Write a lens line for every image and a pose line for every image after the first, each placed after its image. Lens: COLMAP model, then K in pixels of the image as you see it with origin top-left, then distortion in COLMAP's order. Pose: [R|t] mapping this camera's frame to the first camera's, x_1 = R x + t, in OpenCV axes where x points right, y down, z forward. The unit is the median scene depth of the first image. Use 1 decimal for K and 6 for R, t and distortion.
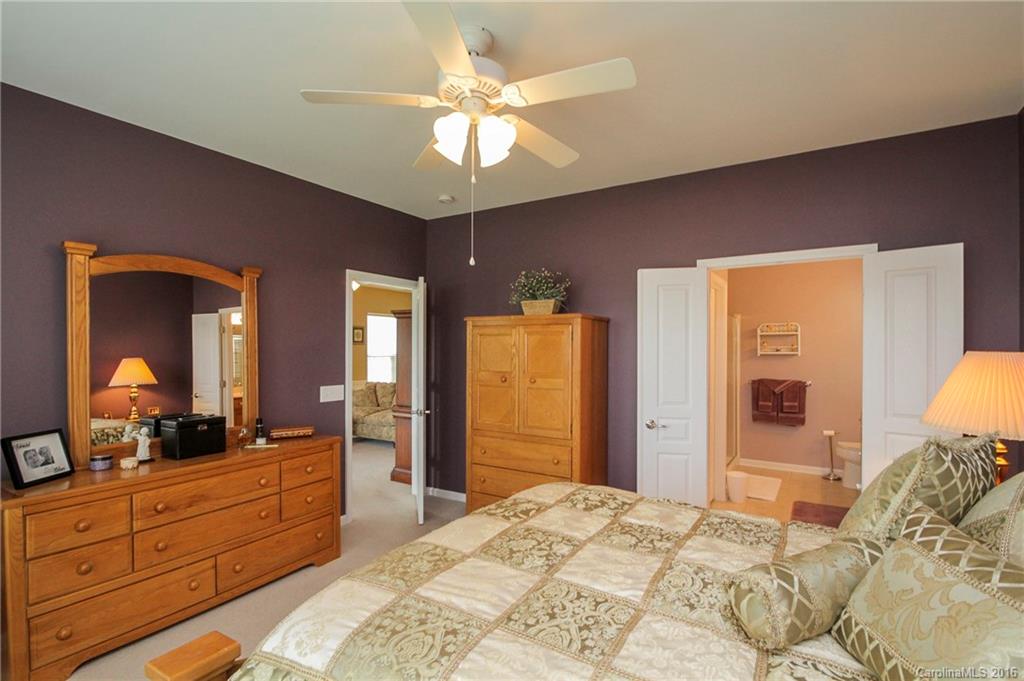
lens RADIAL K [[491.3, 0, 522.4], [0, 491.3, 344.9], [0, 0, 1]] dist [-0.003919, -0.001448]
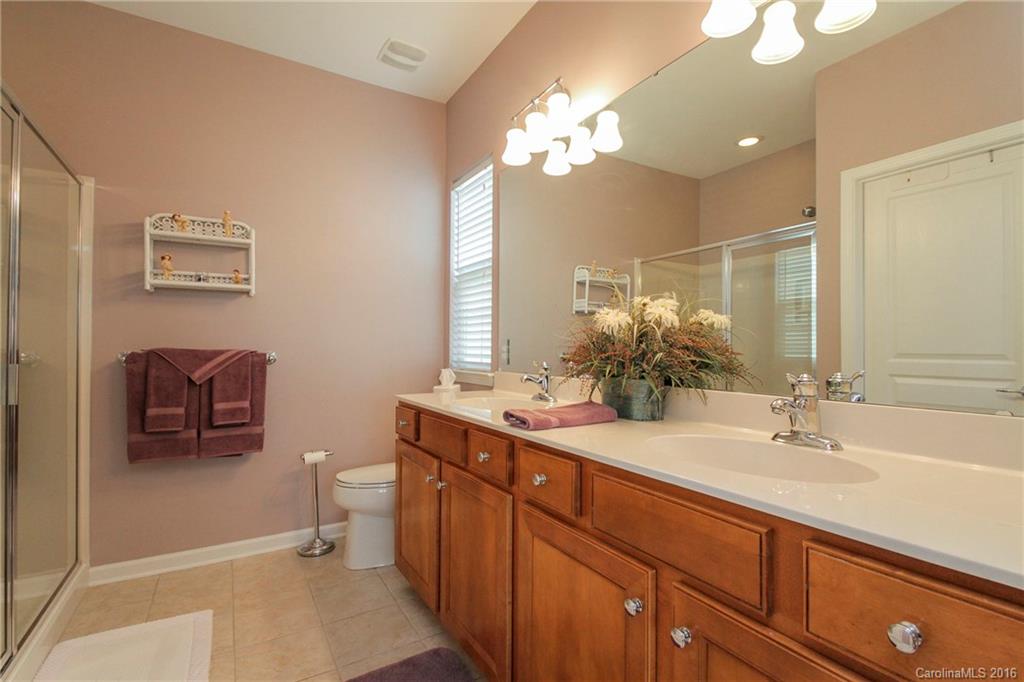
lens RADIAL K [[491.3, 0, 522.4], [0, 491.3, 345.4], [0, 0, 1]] dist [-0.003919, -0.001448]
pose [[0.444043, 0.011056, 0.895937, 0.276290], [-0.000781, 0.999928, -0.011952, 0.073034], [-0.896005, 0.004608, 0.444020, 0.584024]]
